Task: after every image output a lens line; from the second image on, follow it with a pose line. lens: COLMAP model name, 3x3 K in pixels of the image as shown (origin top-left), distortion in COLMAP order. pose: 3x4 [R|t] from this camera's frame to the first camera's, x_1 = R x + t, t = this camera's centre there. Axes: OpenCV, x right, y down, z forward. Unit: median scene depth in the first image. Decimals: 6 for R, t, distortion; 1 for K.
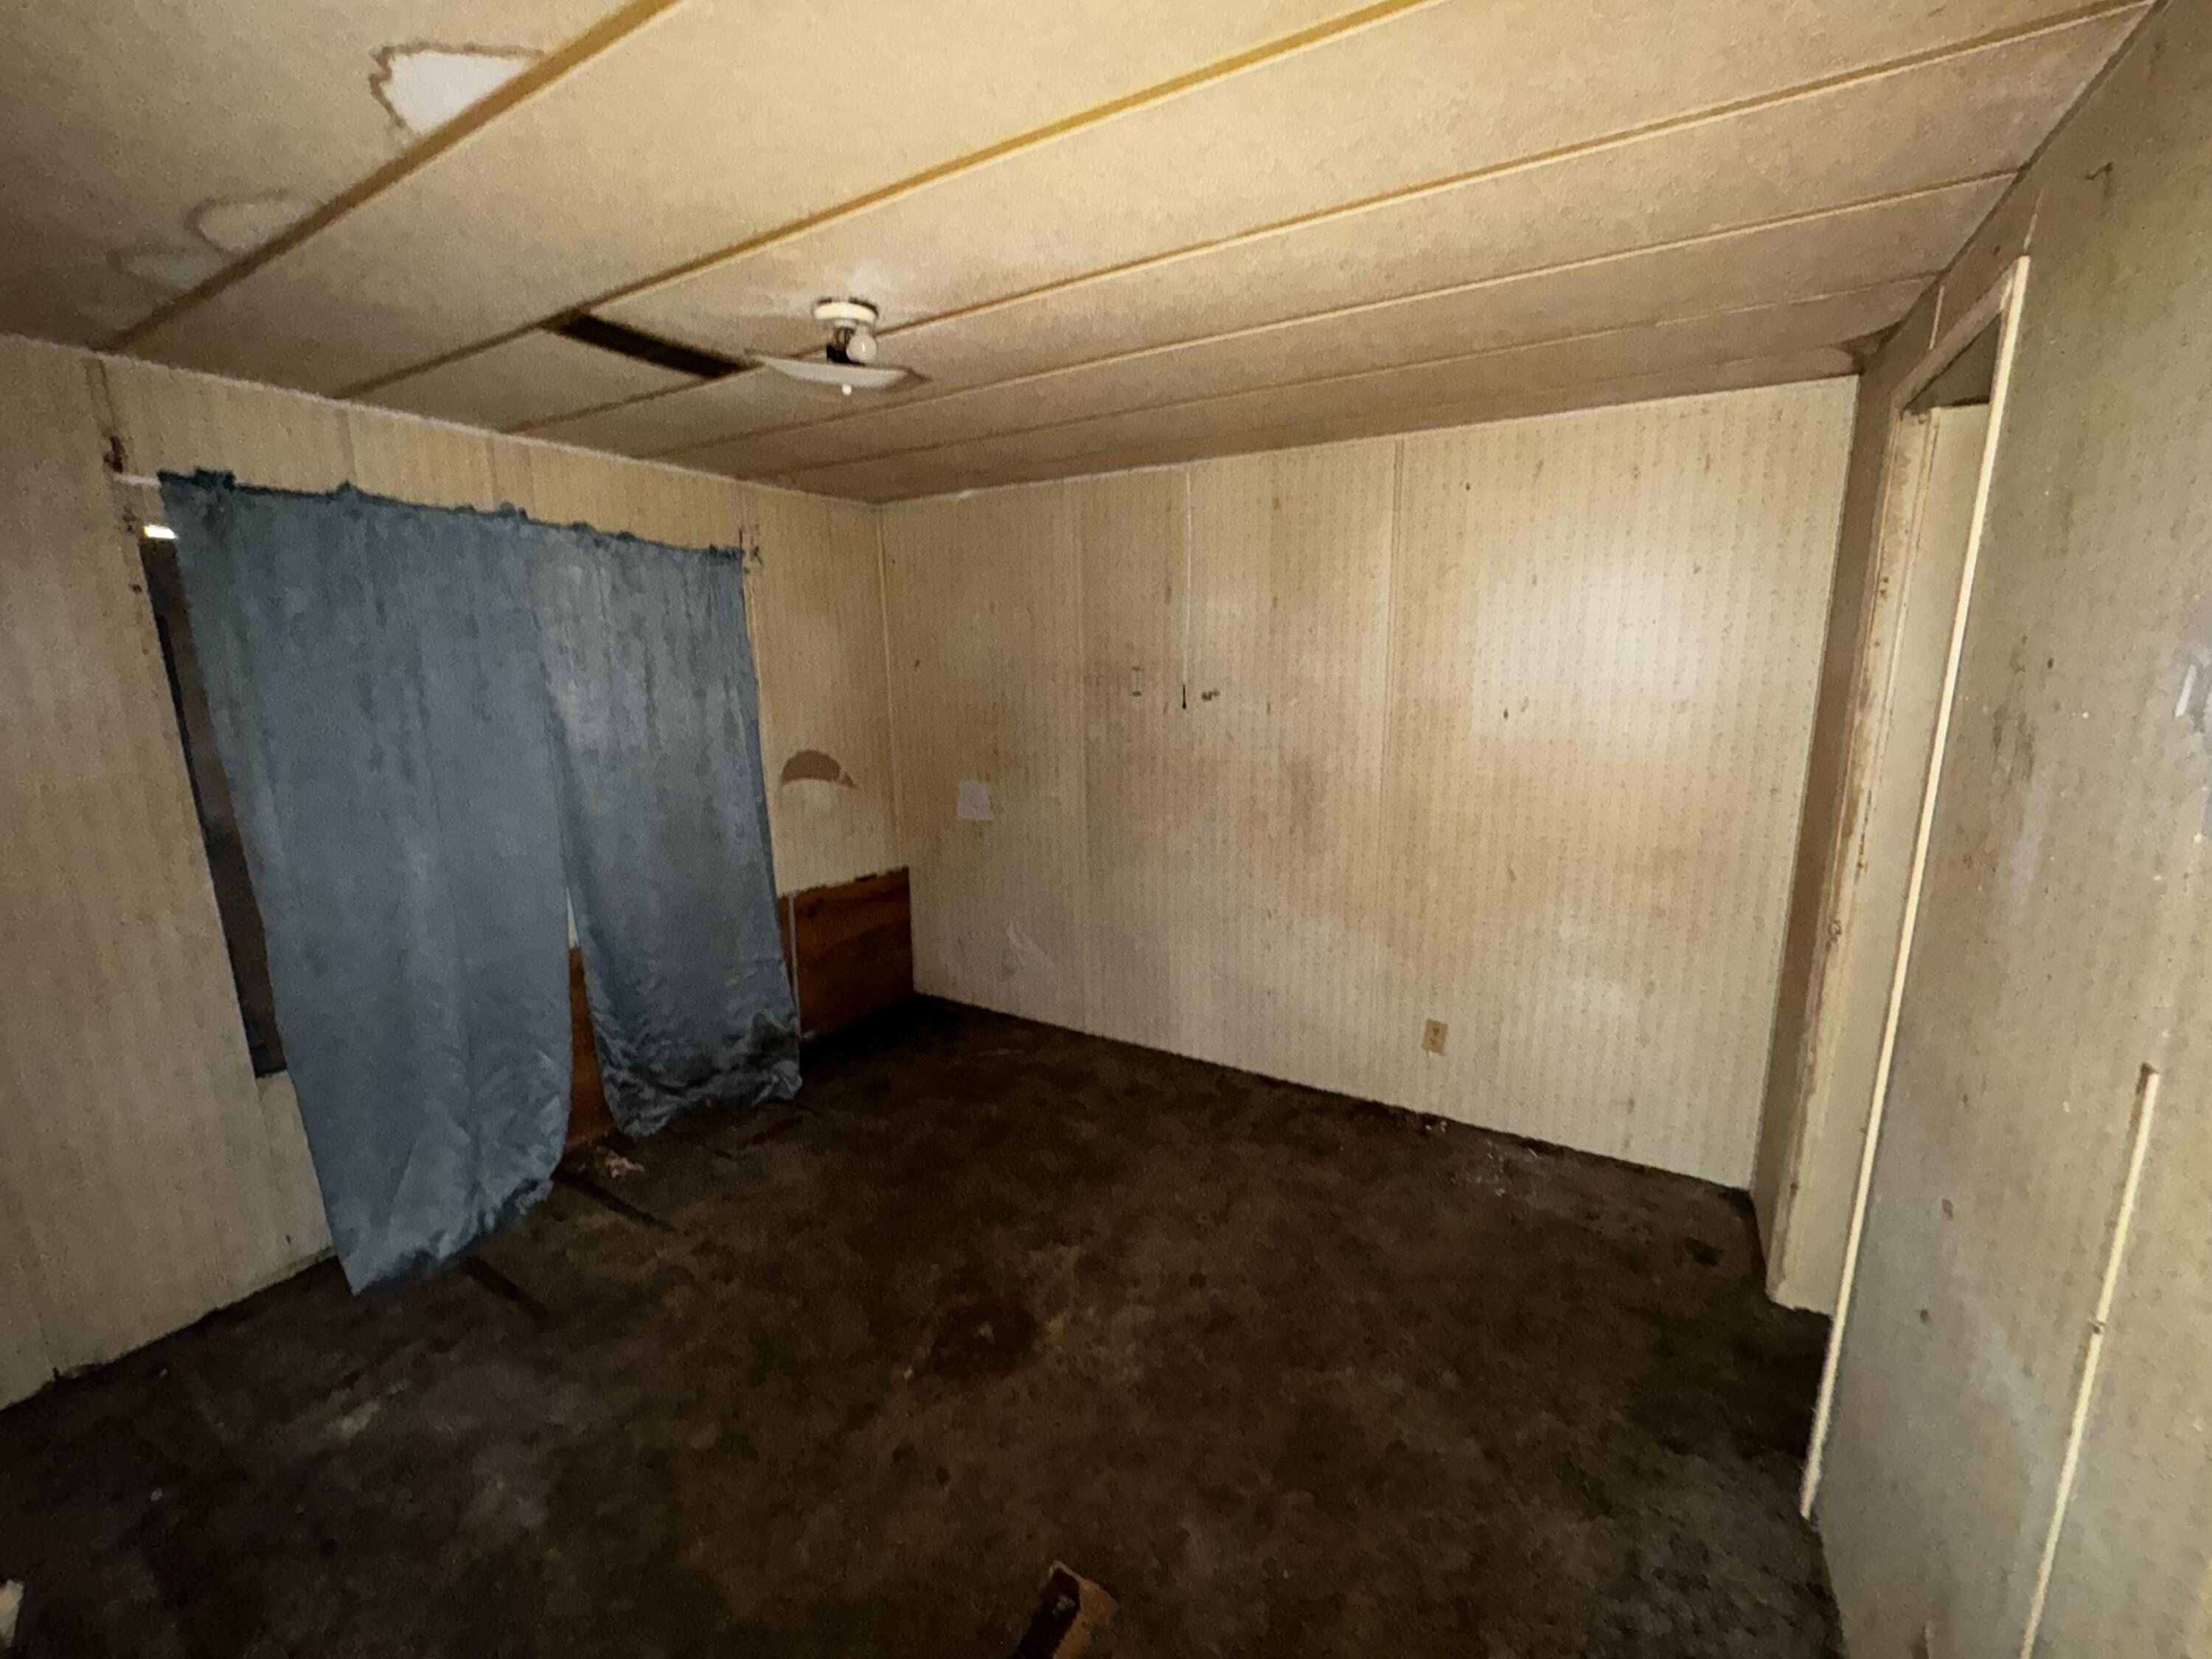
lens RADIAL K [[891.7, 0, 1105.6], [0, 891.7, 827.5], [0, 0, 1]] dist [-0.001933, -0.000053]
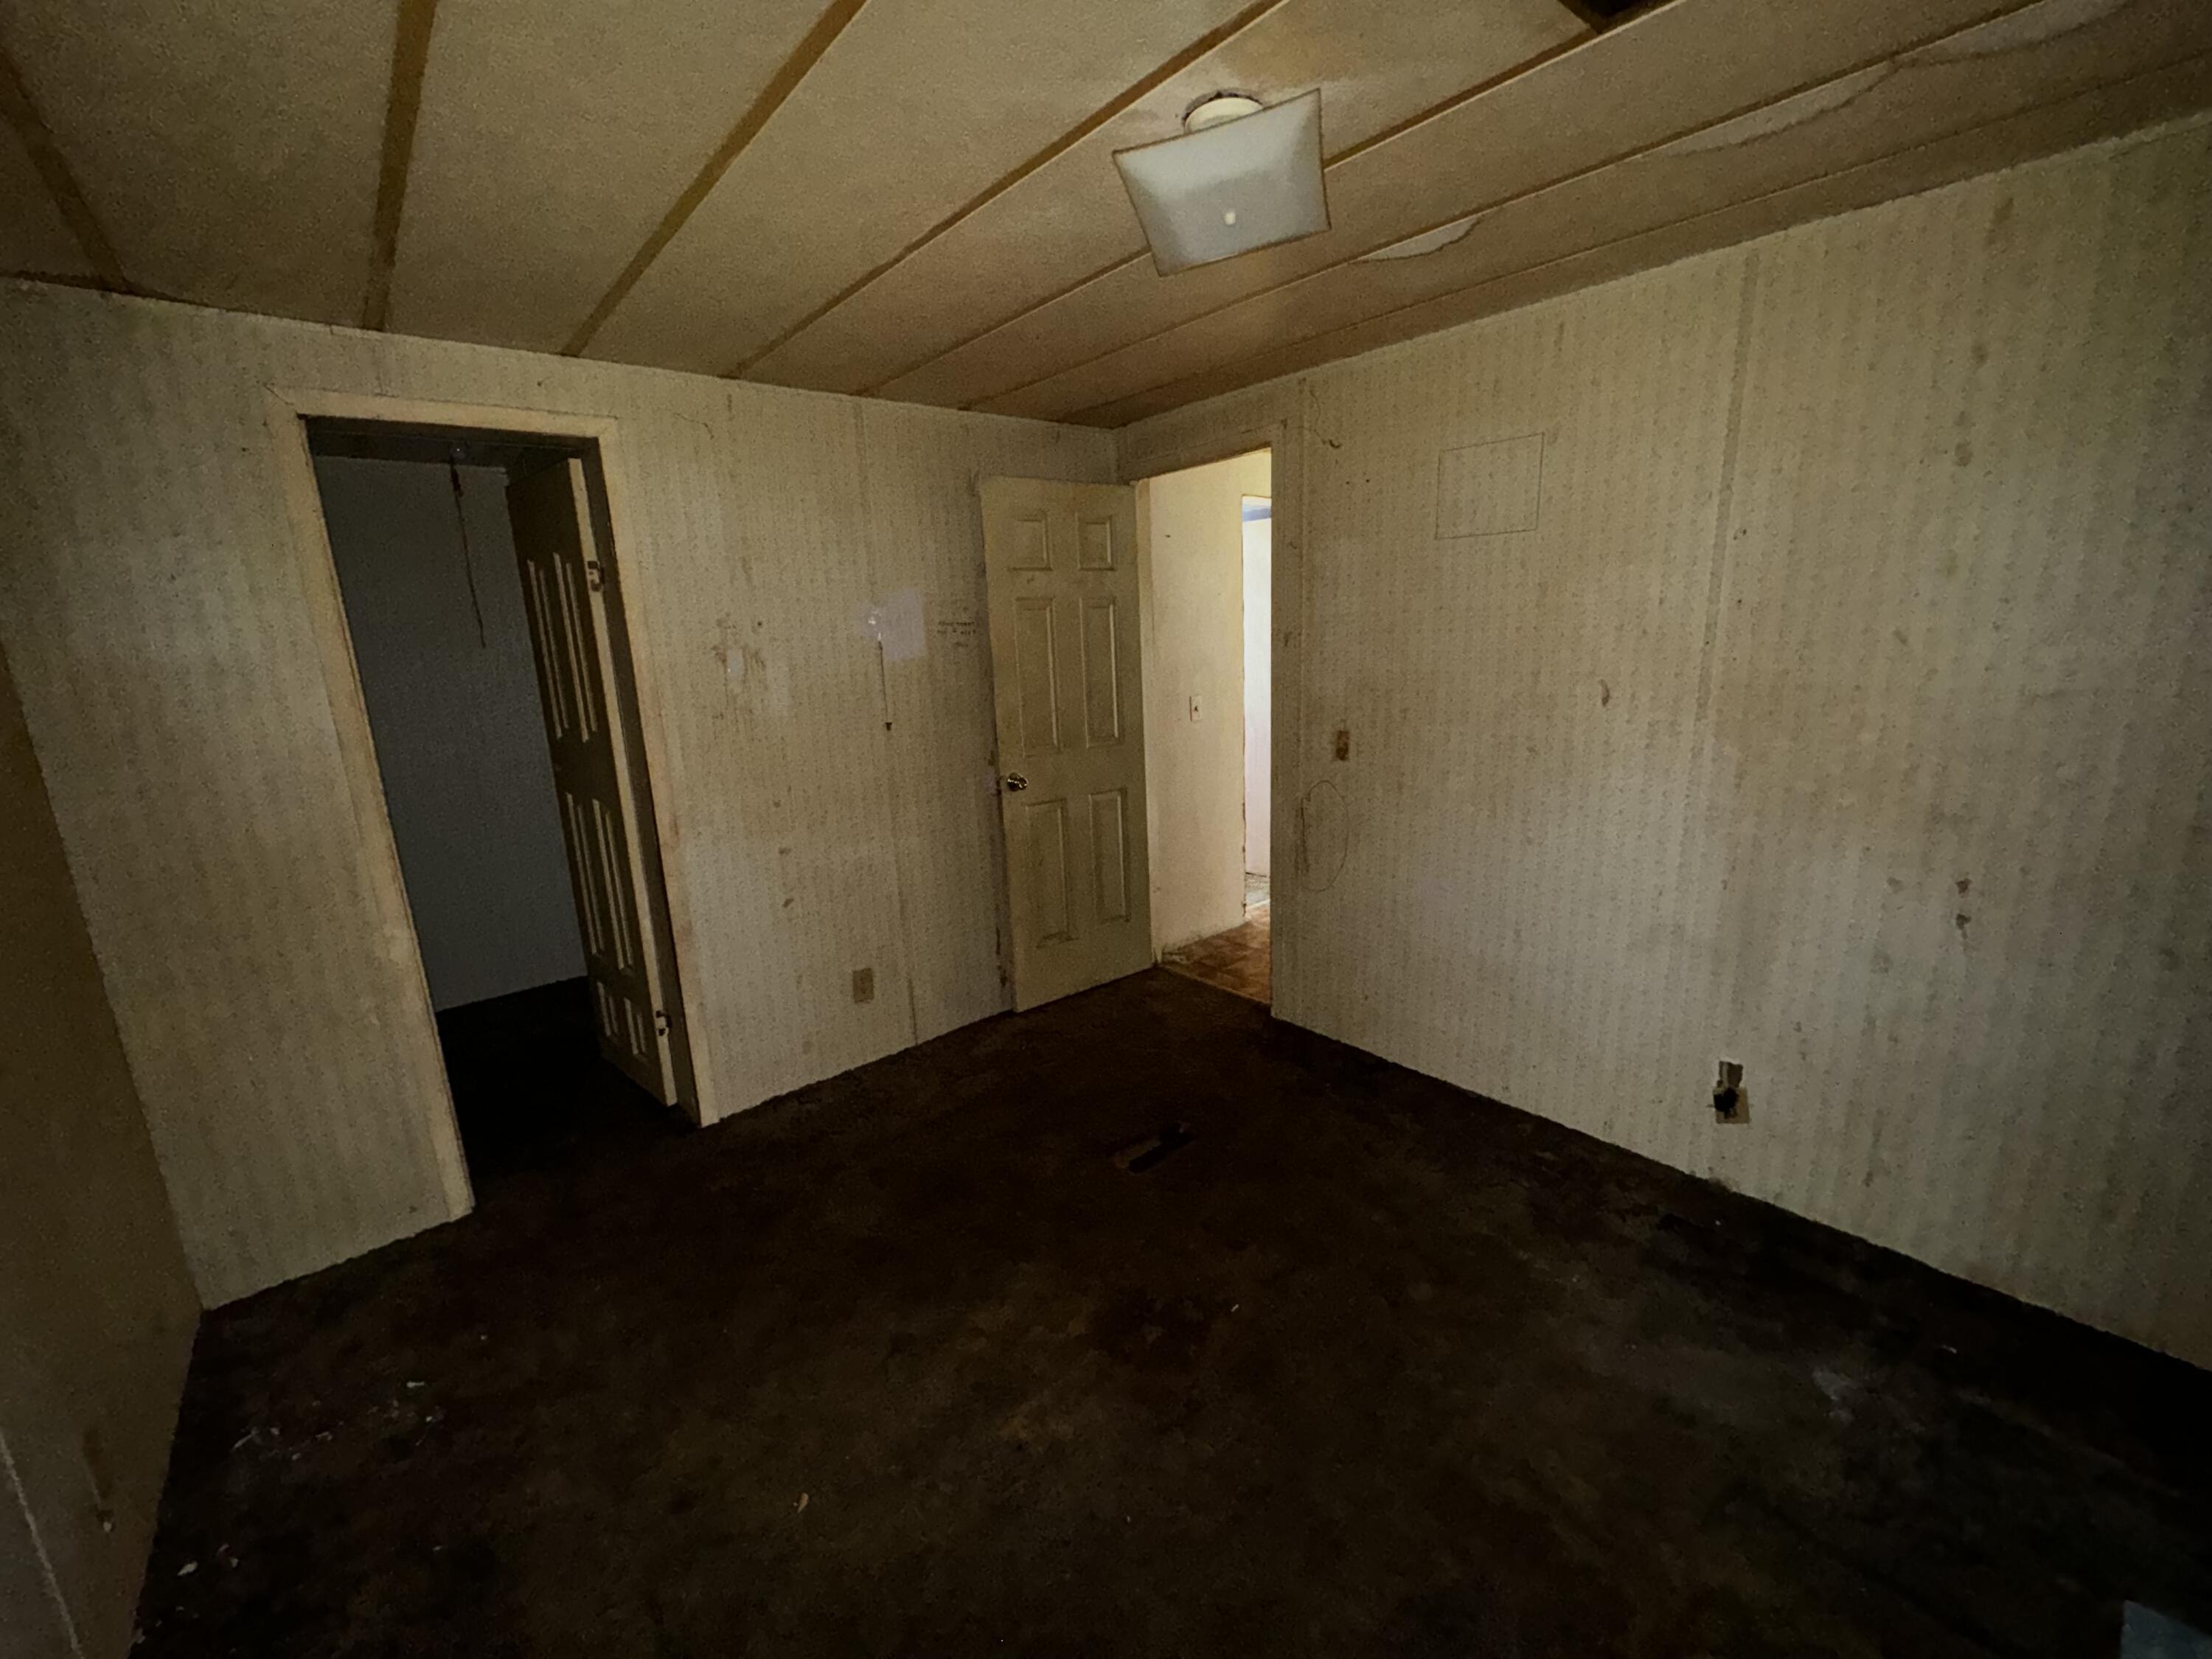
lens RADIAL K [[891.7, 0, 1105.7], [0, 891.7, 825.9], [0, 0, 1]] dist [-0.001933, -0.000053]
pose [[-0.945937, -0.015450, 0.323983, -0.362879], [0.117631, 0.914520, 0.387061, -0.254982], [-0.302269, 0.404246, -0.863261, 1.534655]]
